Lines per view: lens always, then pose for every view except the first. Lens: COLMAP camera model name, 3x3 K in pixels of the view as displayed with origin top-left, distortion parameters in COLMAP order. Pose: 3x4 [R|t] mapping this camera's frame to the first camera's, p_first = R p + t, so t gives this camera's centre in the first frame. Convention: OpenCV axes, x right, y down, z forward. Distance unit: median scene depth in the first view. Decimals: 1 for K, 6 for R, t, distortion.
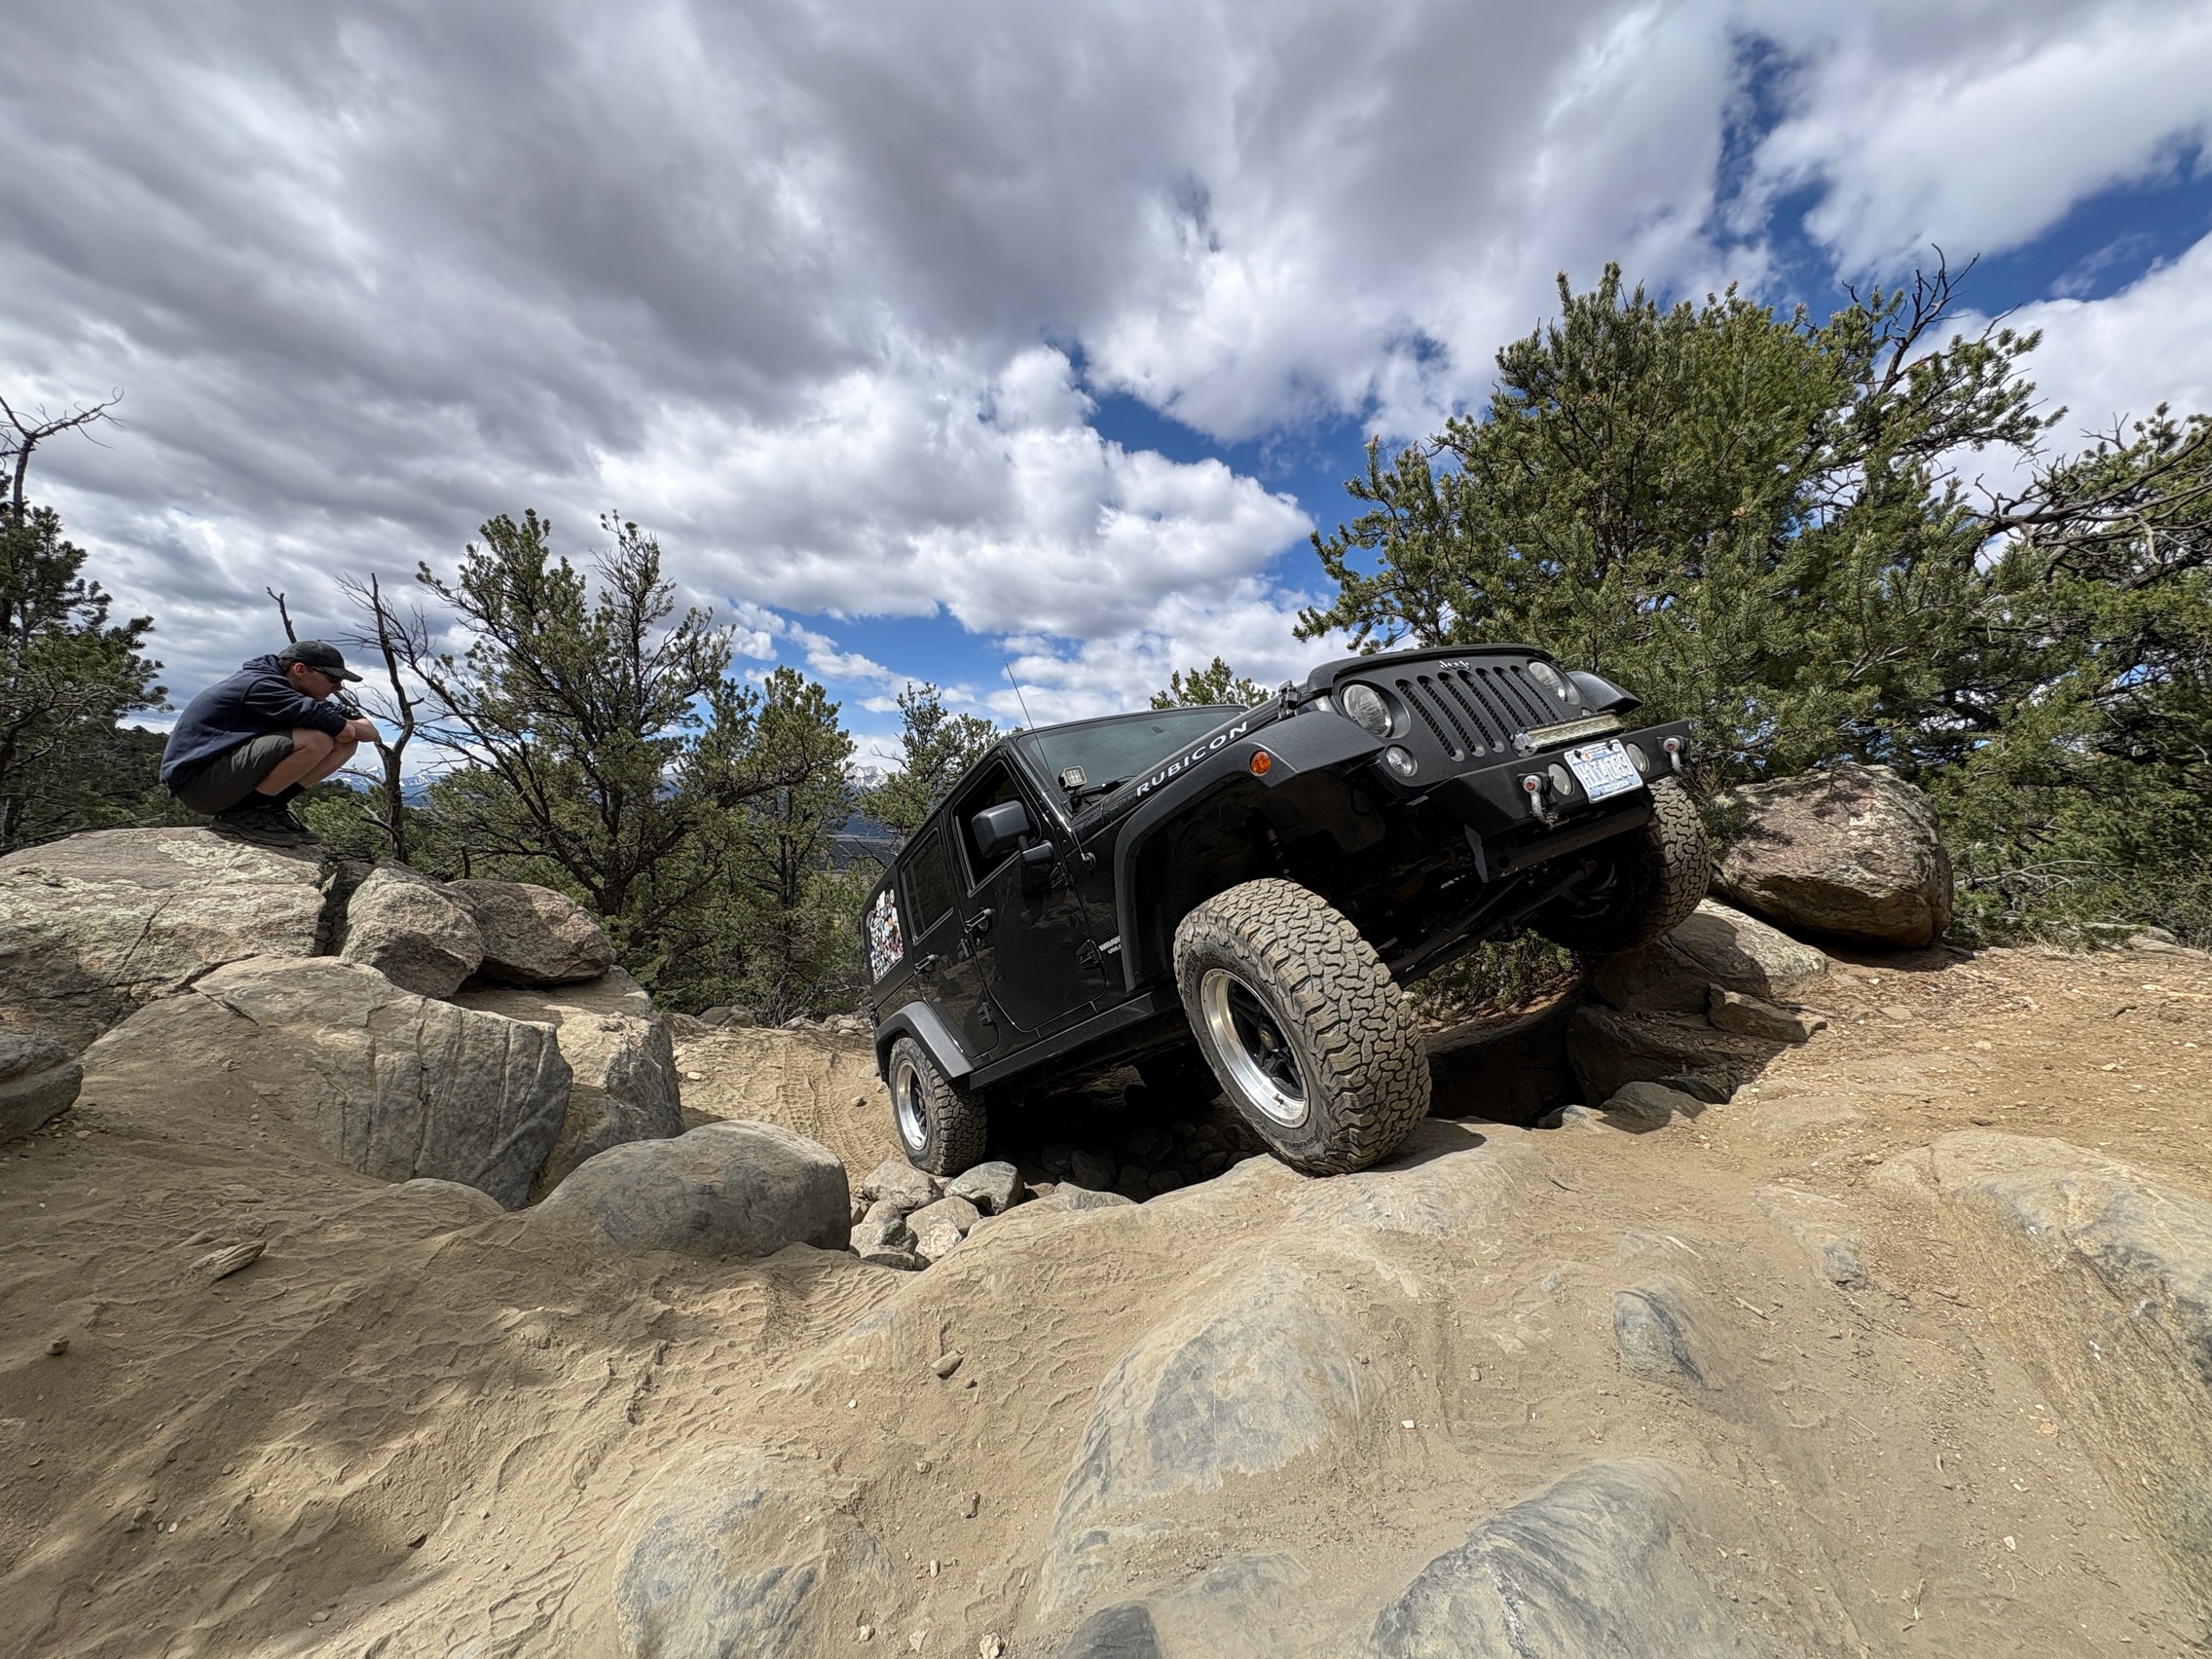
lens RADIAL K [[889.9, 0, 1114.9], [0, 889.9, 837.9], [0, 0, 1]] dist [0.000924, 0.000111]
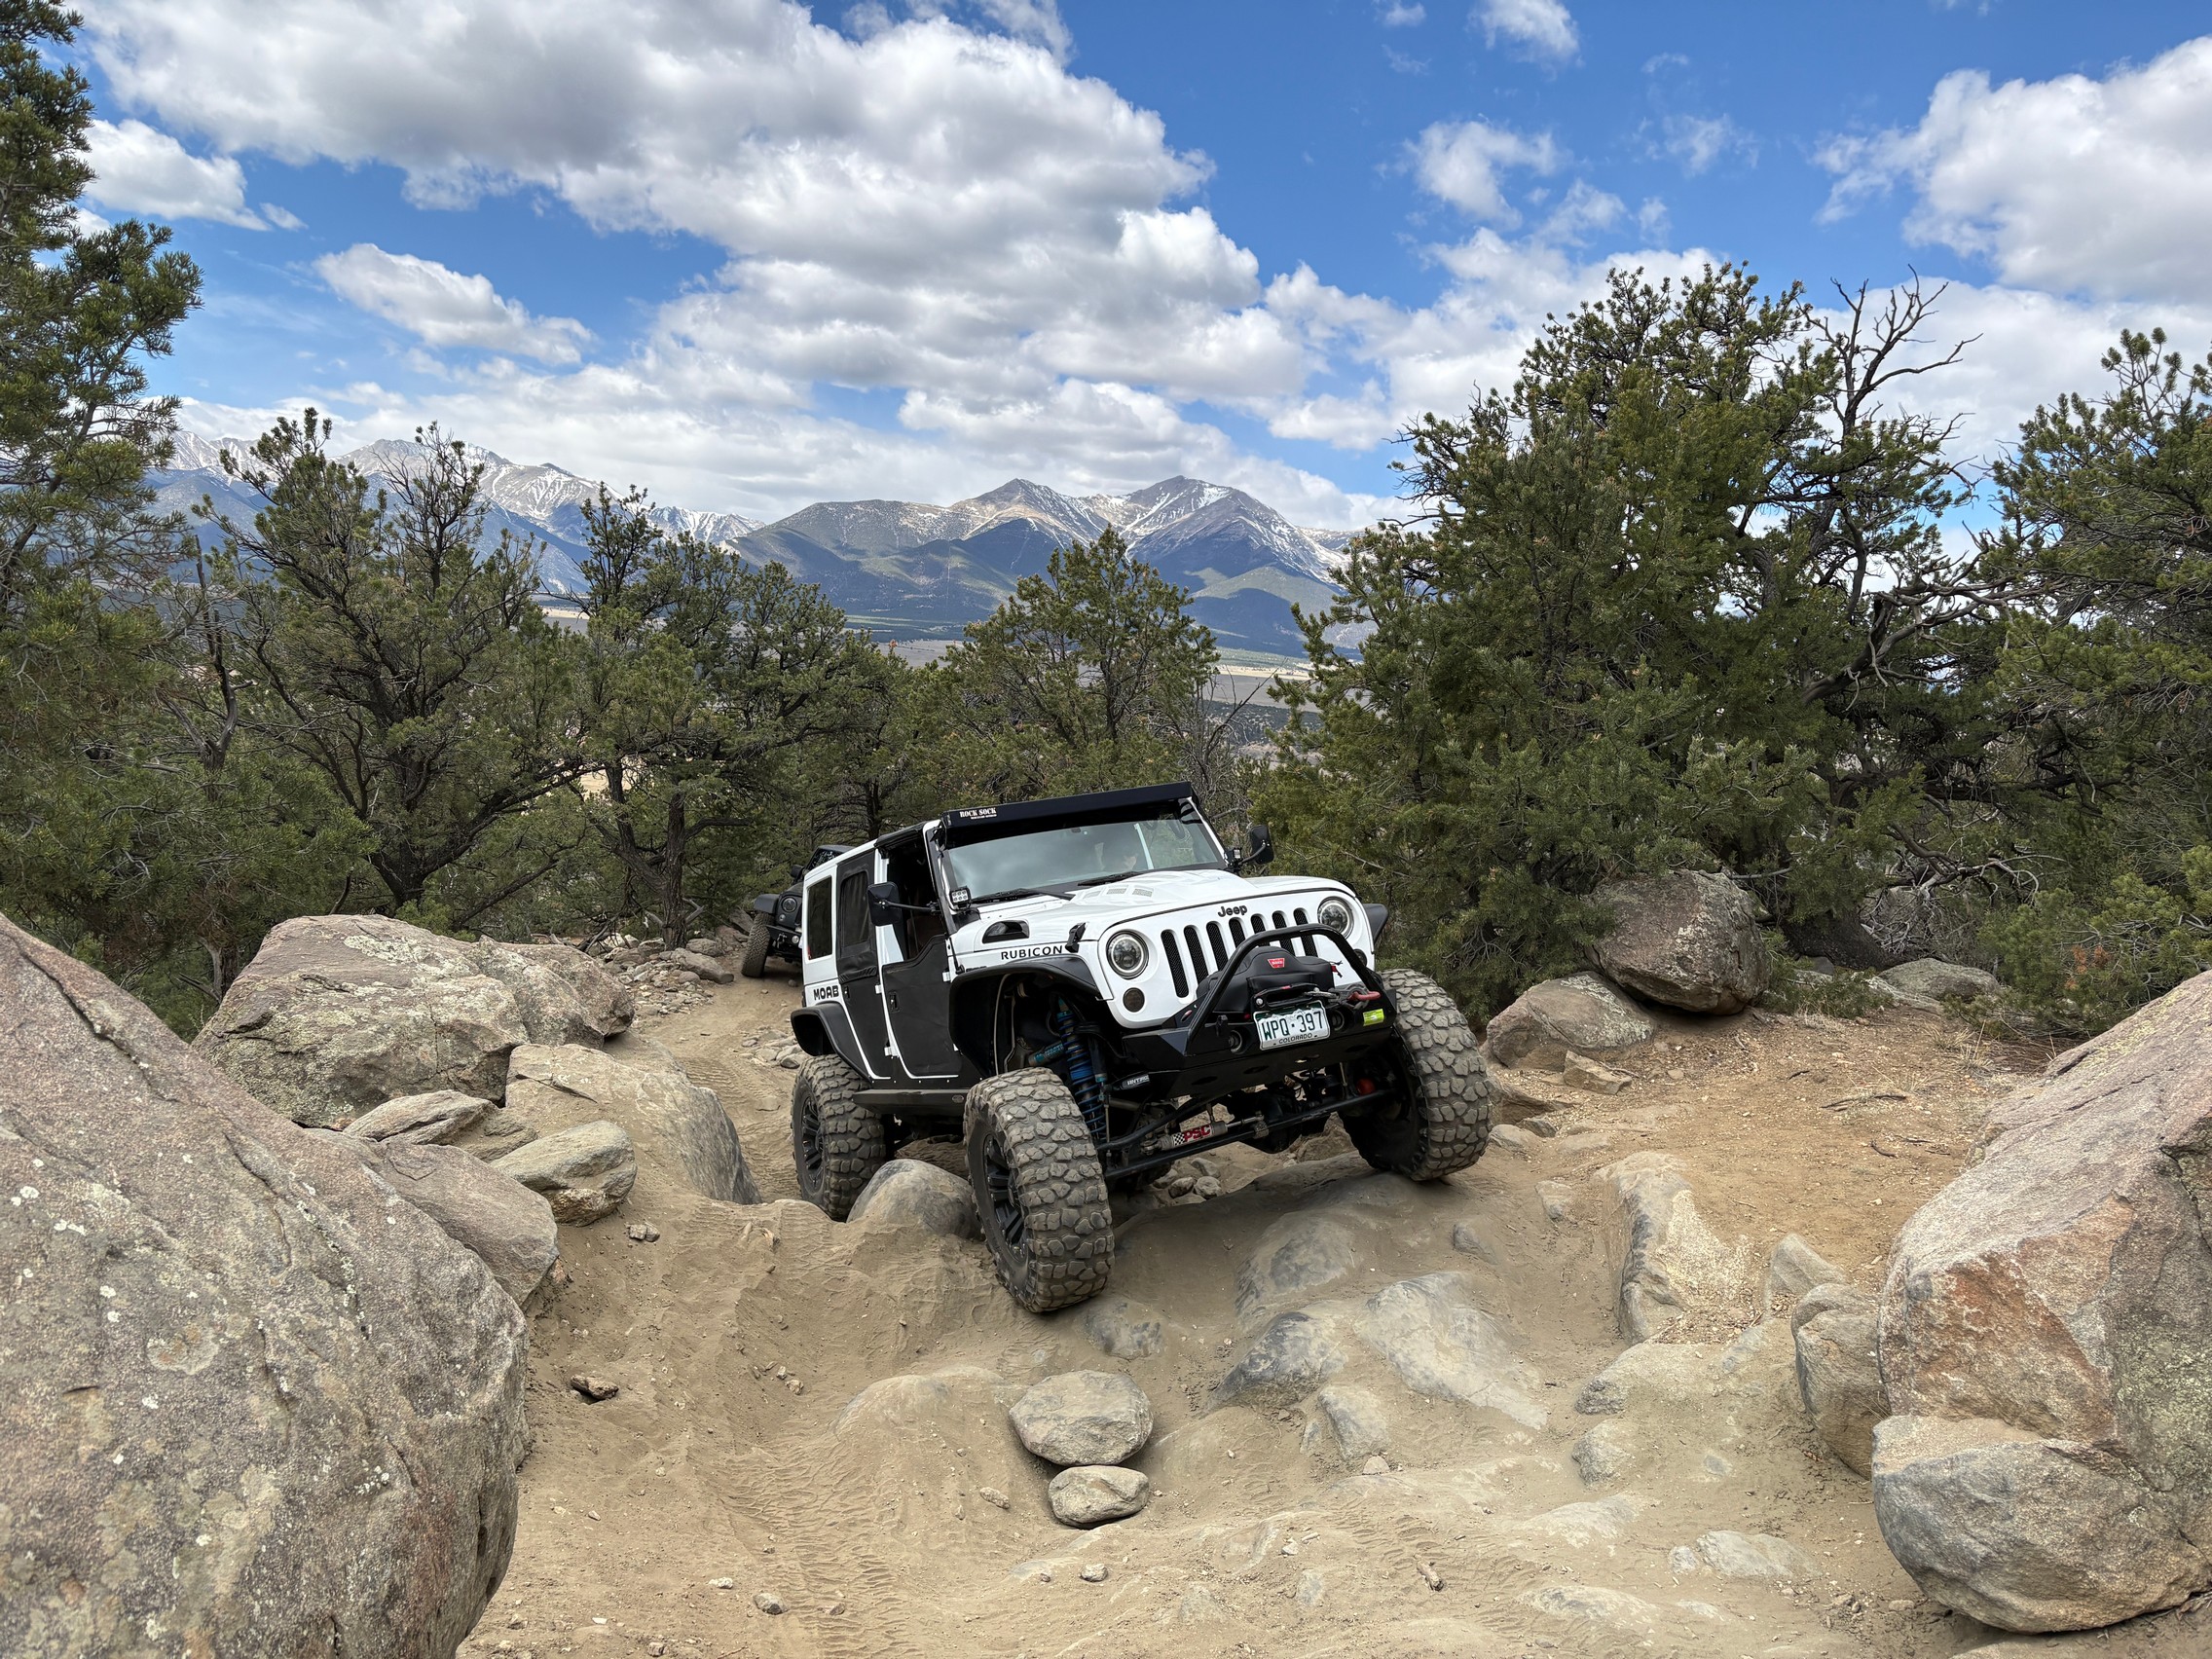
lens RADIAL K [[1678.5, 0, 1116.9], [0, 1678.5, 823.5], [0, 0, 1]] dist [0.072539, -0.057180]
pose [[0.979541, 0.018004, 0.200440, -0.546845], [-0.042207, 0.992218, 0.117142, -0.452600], [-0.196771, -0.123205, 0.972678, -1.346910]]
